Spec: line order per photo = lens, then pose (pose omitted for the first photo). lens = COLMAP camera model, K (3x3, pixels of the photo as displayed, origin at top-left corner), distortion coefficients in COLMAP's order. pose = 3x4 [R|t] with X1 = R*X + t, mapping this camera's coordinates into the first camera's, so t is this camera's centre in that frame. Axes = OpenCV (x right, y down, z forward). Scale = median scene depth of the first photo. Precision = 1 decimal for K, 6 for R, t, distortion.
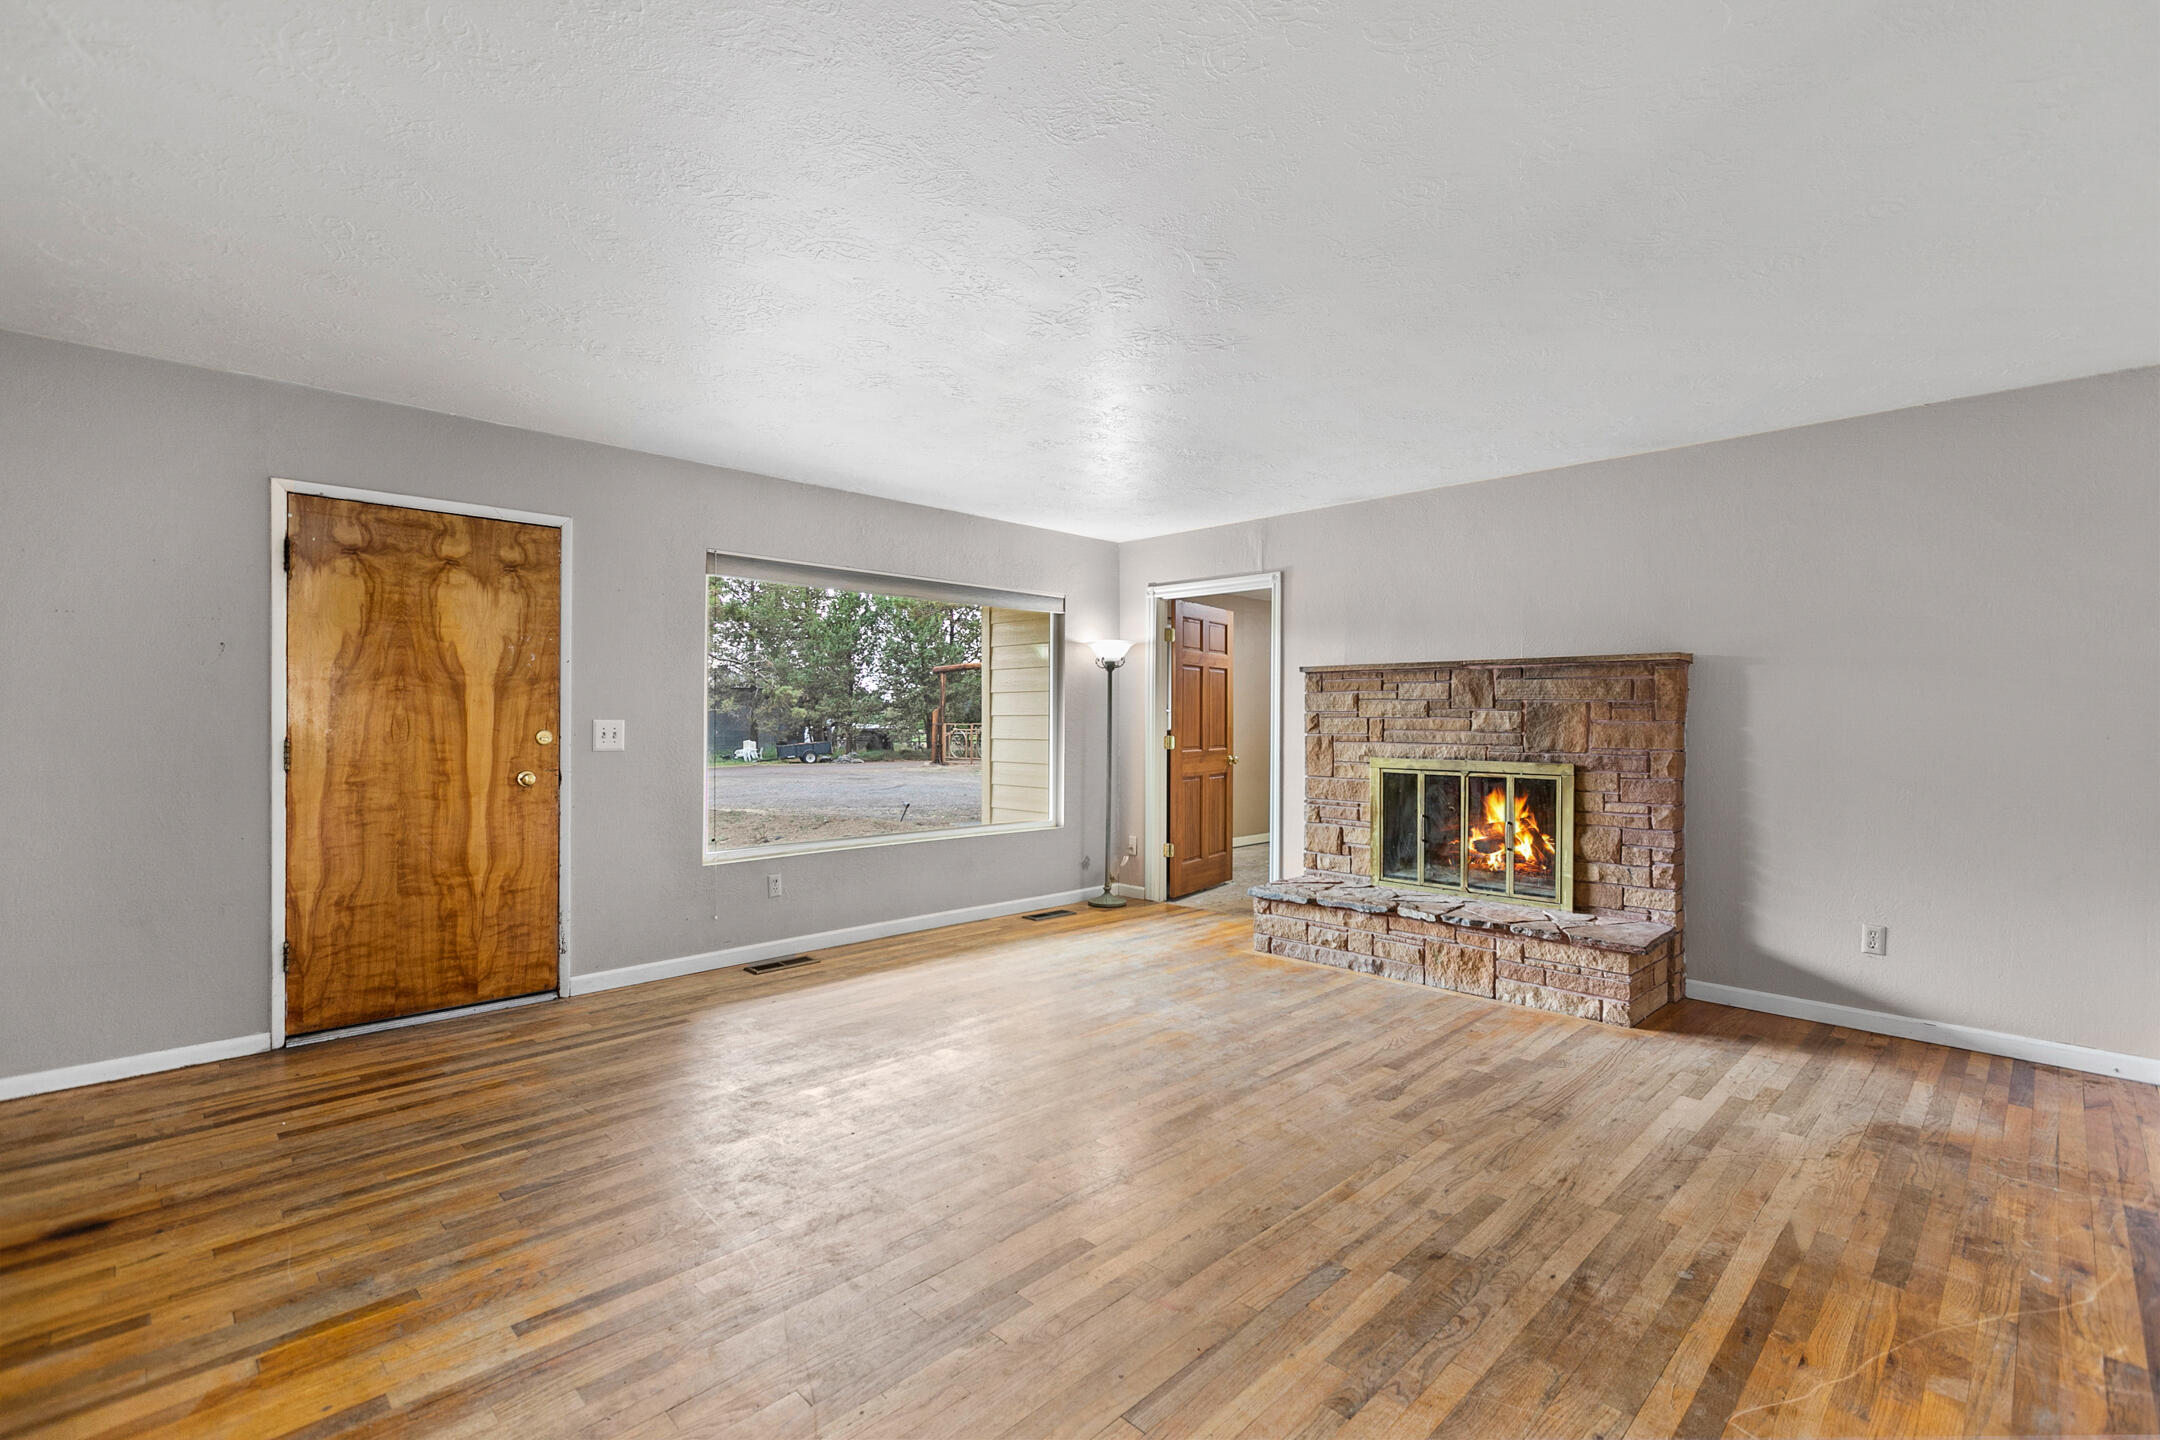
lens RADIAL K [[996.0, 0, 1102.7], [0, 996.0, 715.6], [0, 0, 1]] dist [0.004247, -0.000510]
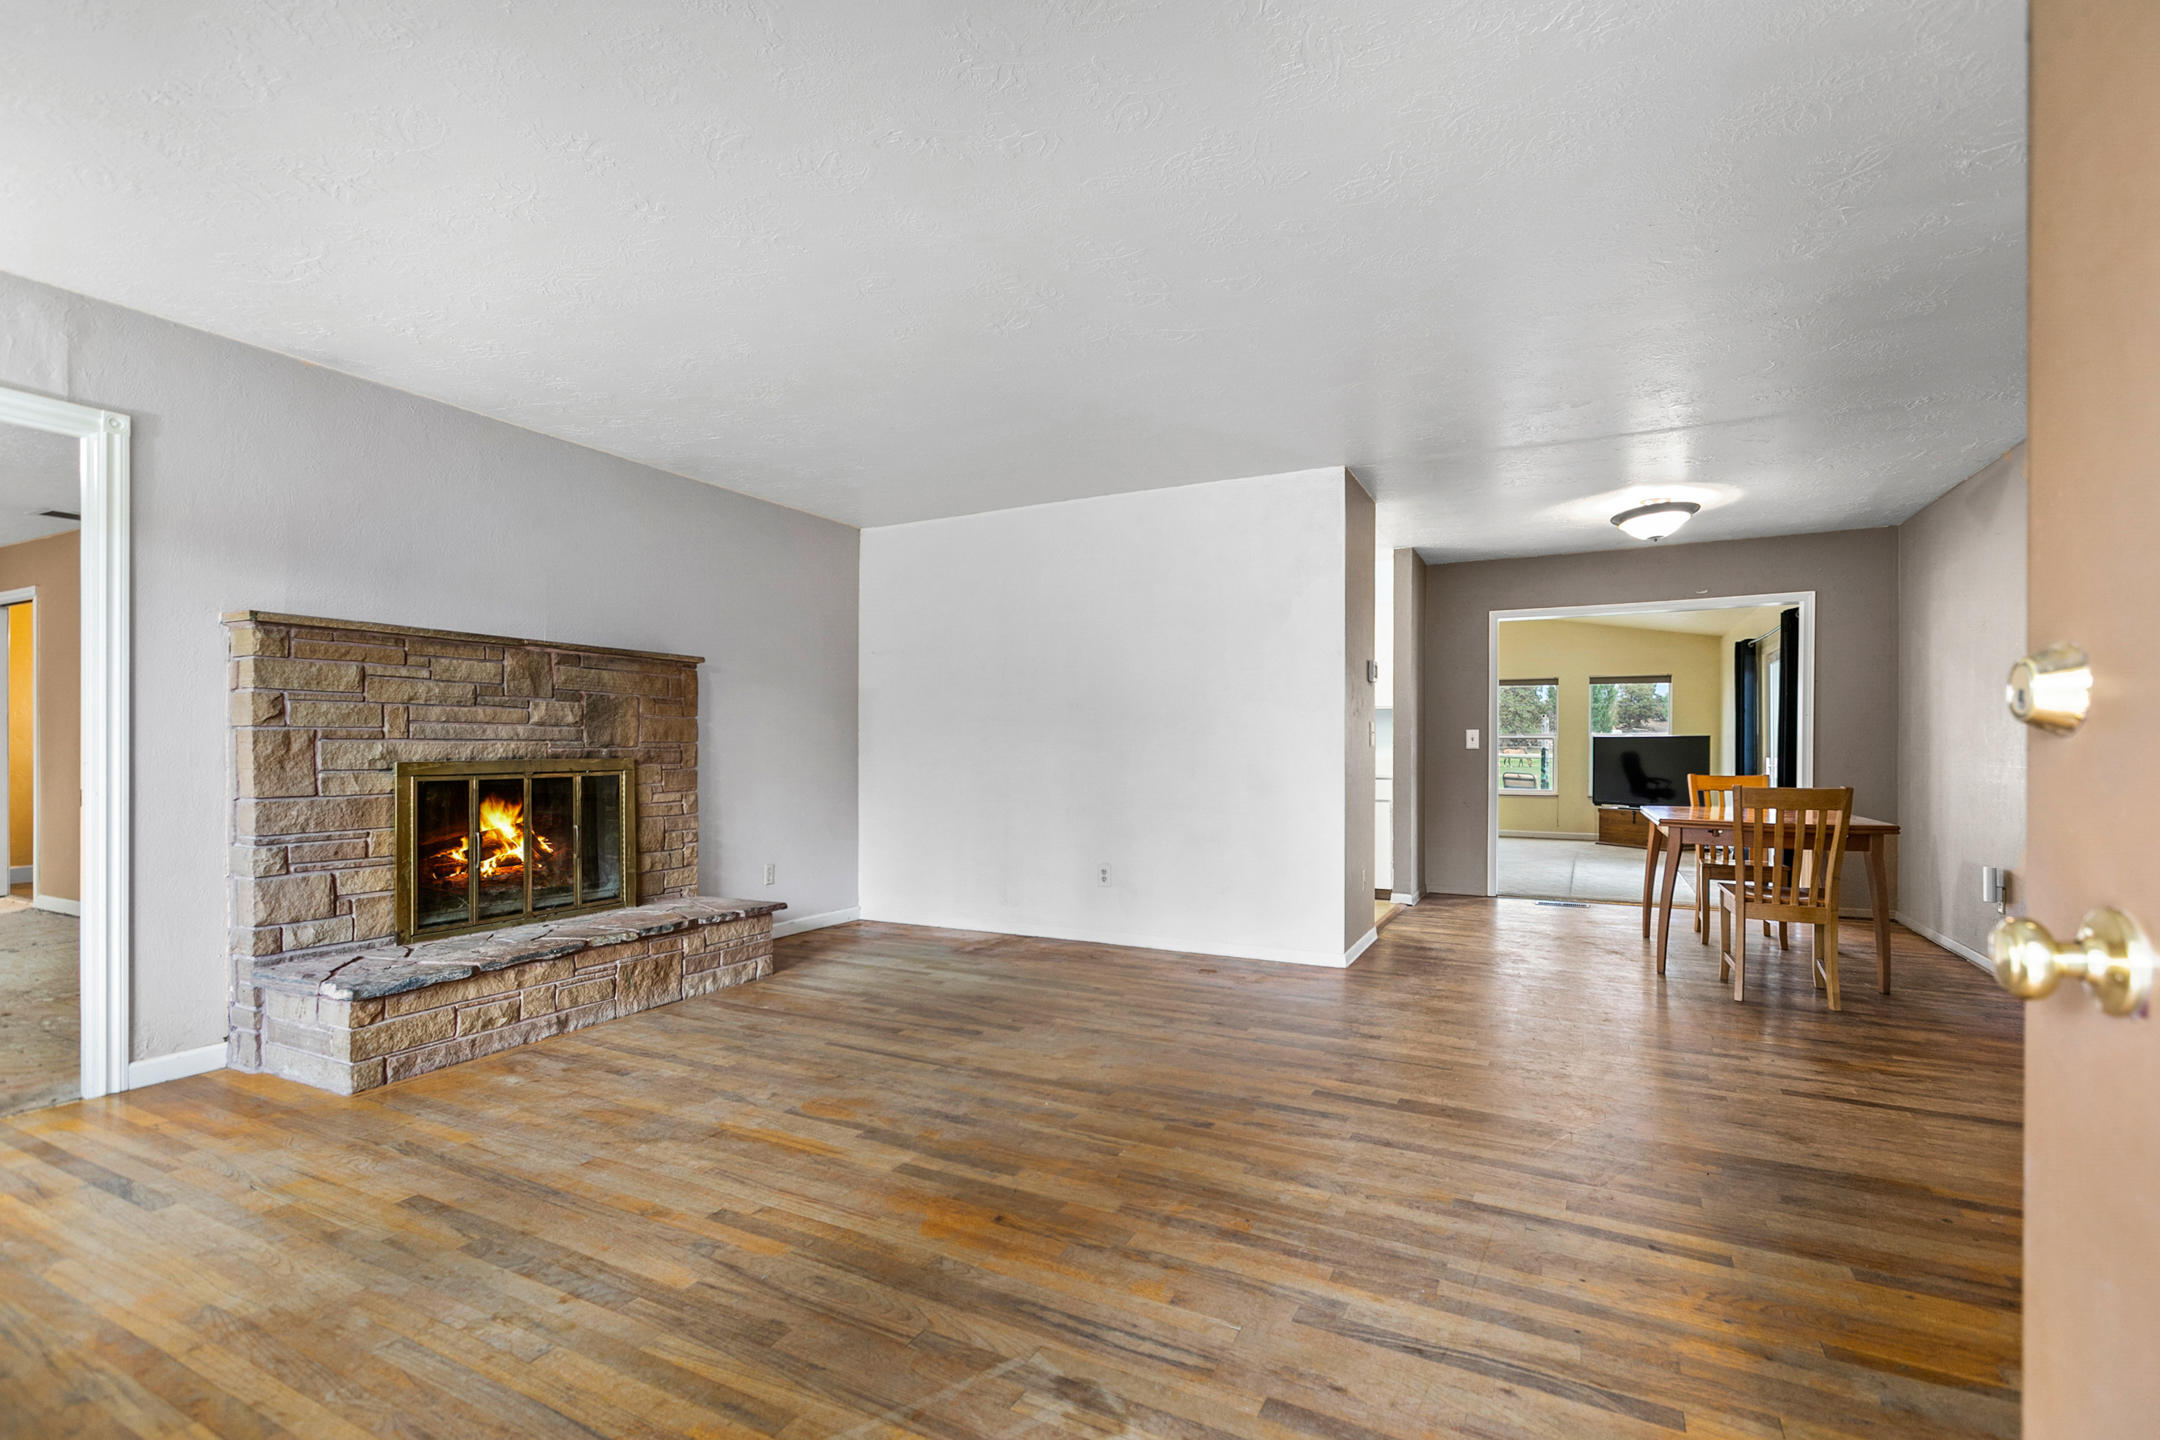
lens RADIAL K [[996.0, 0, 1084.6], [0, 996.0, 740.1], [0, 0, 1]] dist [0.004247, -0.000510]
pose [[-0.307032, -0.000376, 0.951699, -0.609755], [-0.004909, 0.999987, -0.001189, 0.029540], [-0.951686, -0.005037, -0.307030, 0.871785]]
